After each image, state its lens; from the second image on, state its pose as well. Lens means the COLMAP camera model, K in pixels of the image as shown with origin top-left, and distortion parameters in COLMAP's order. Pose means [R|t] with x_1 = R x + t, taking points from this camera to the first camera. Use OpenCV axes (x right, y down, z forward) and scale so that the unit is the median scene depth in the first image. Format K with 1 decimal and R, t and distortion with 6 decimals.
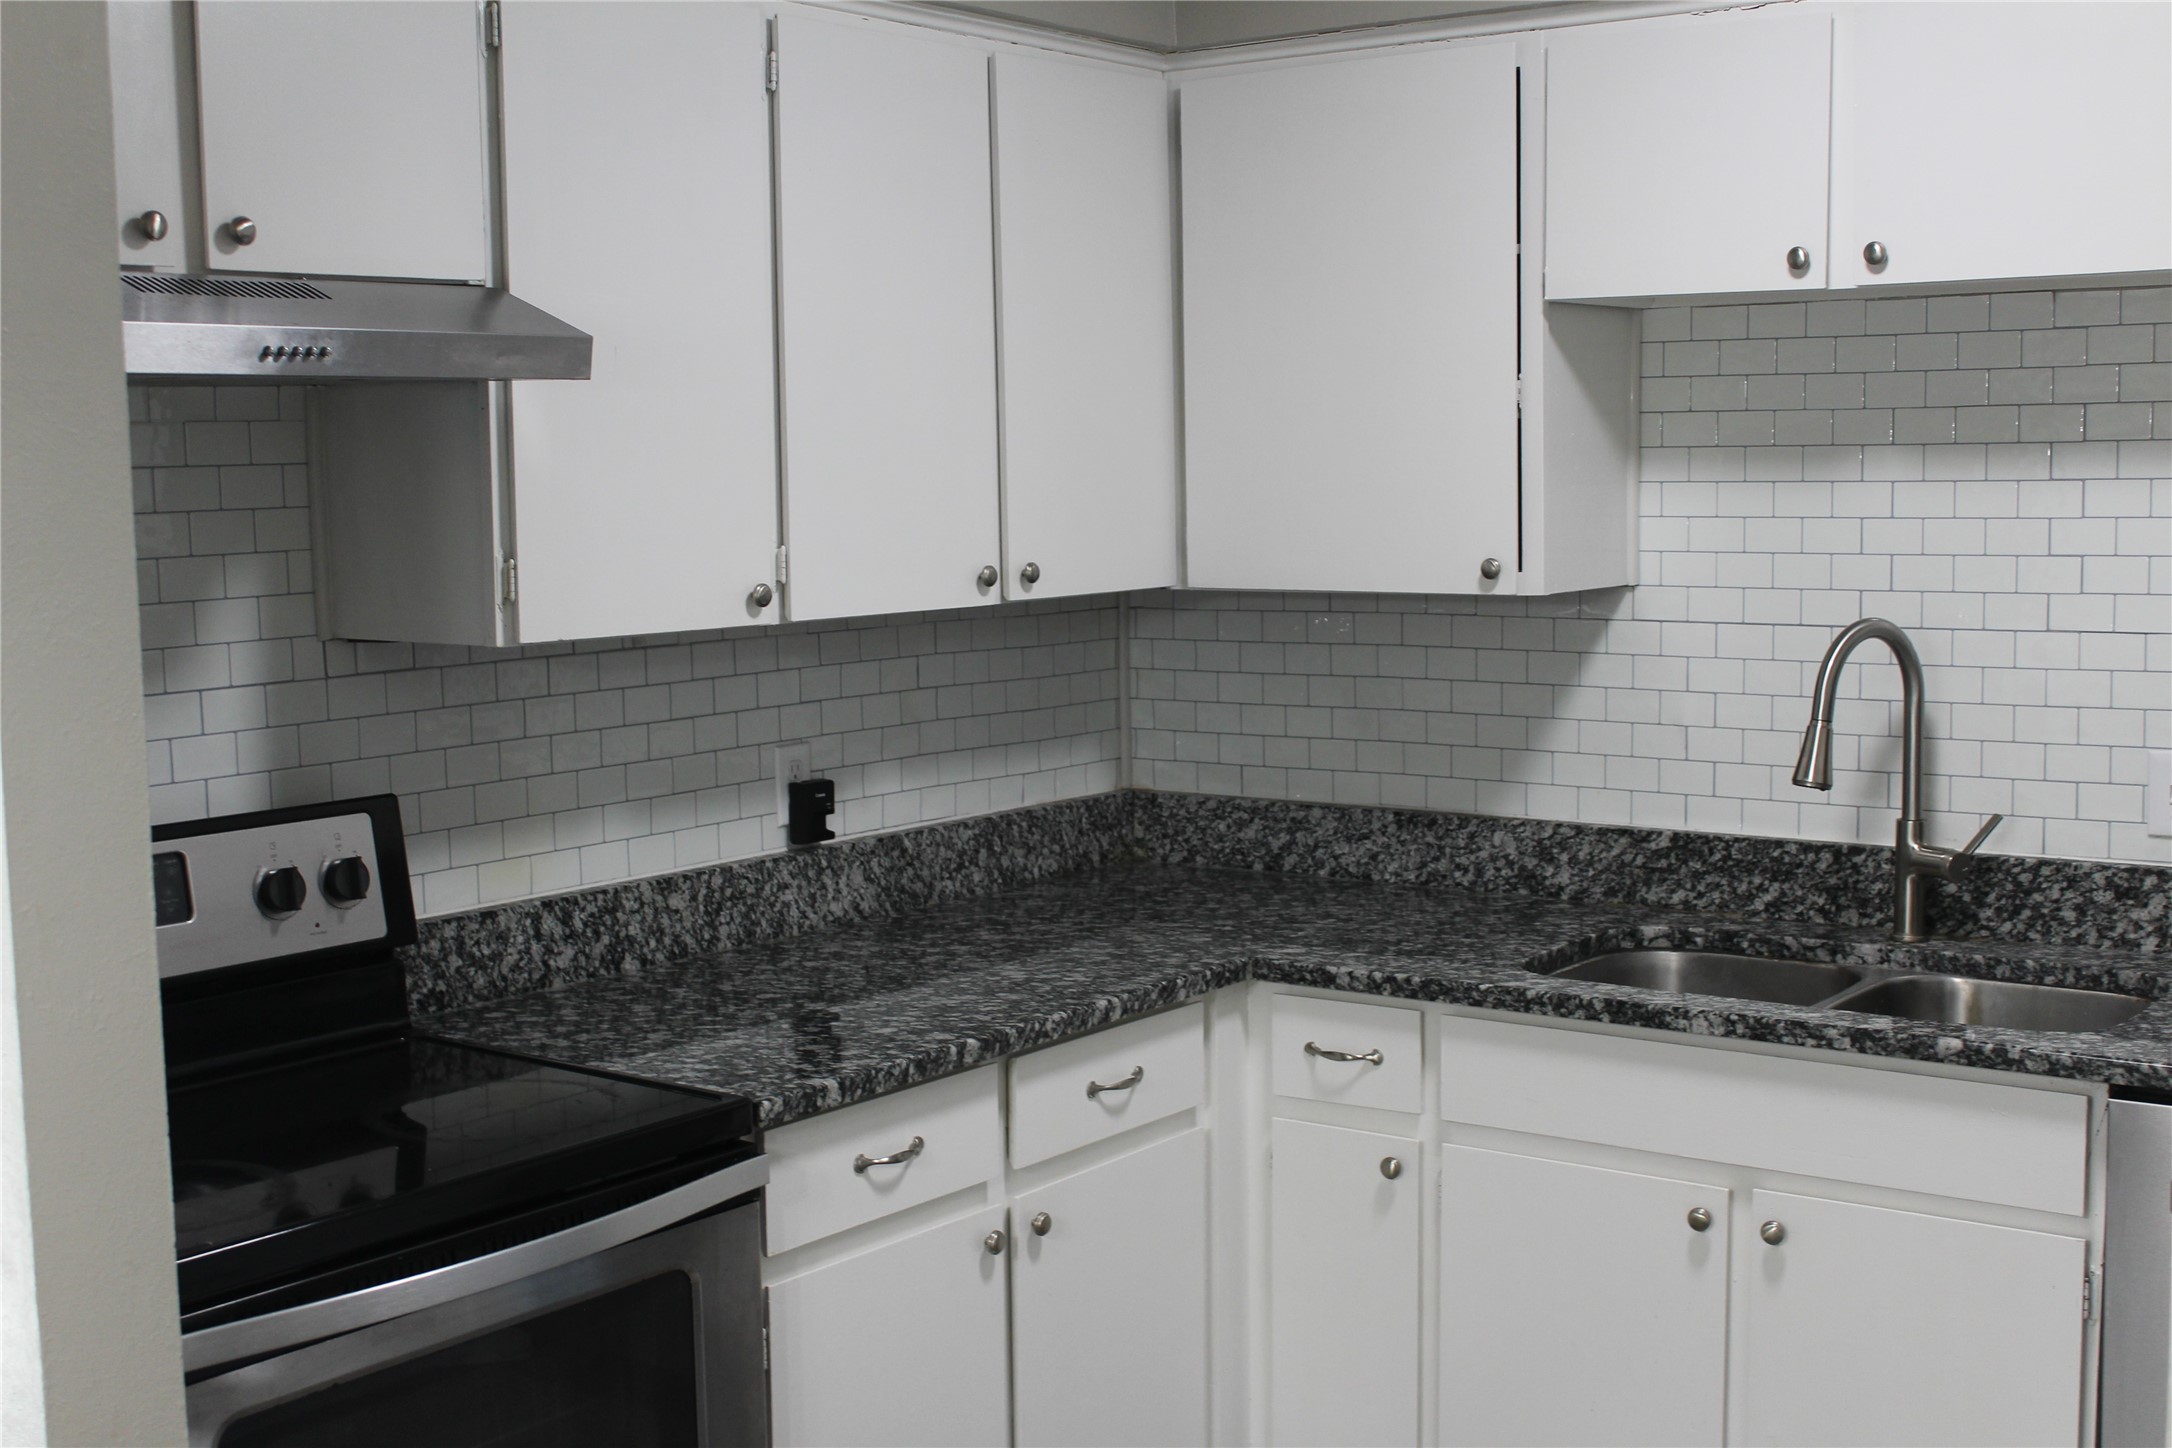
lens RADIAL K [[2851.9, 0, 1080.1], [0, 2851.9, 723.7], [0, 0, 1]] dist [-0.084448, 0.000000]
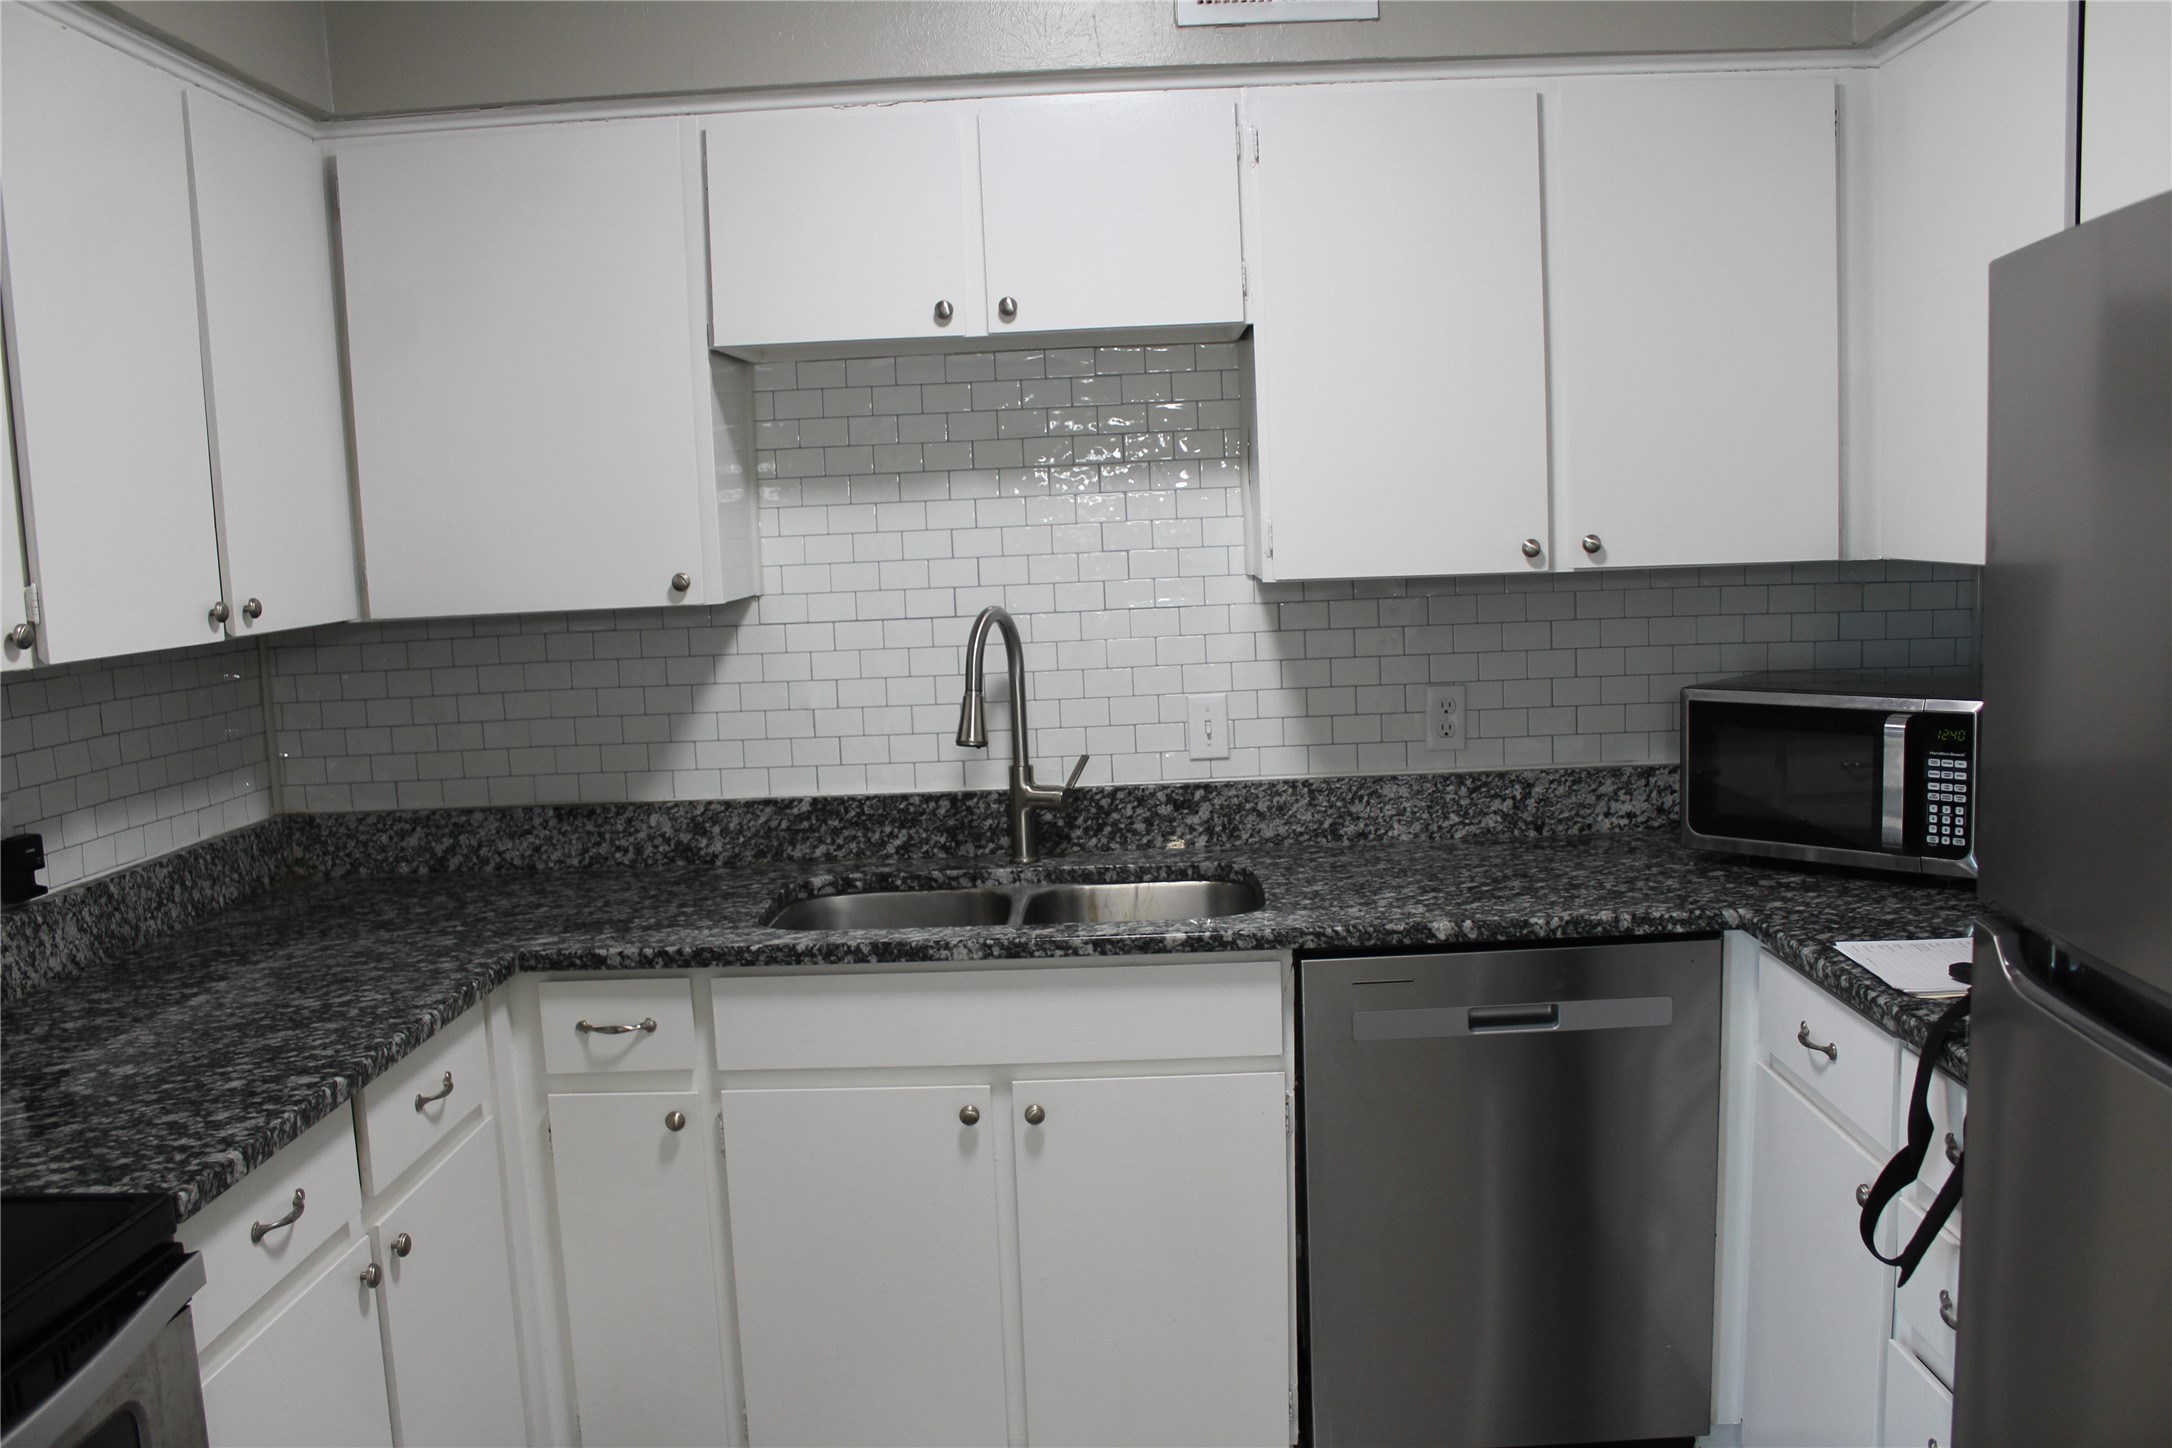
lens RADIAL K [[1856.4, 0, 1106.6], [0, 1856.4, 737.3], [0, 0, 1]] dist [-0.167280, 0.143546]
pose [[0.802078, -0.086291, 0.590952, -0.162098], [0.084845, 0.995934, 0.030269, -0.000540], [-0.591162, 0.025861, 0.806138, 0.314935]]
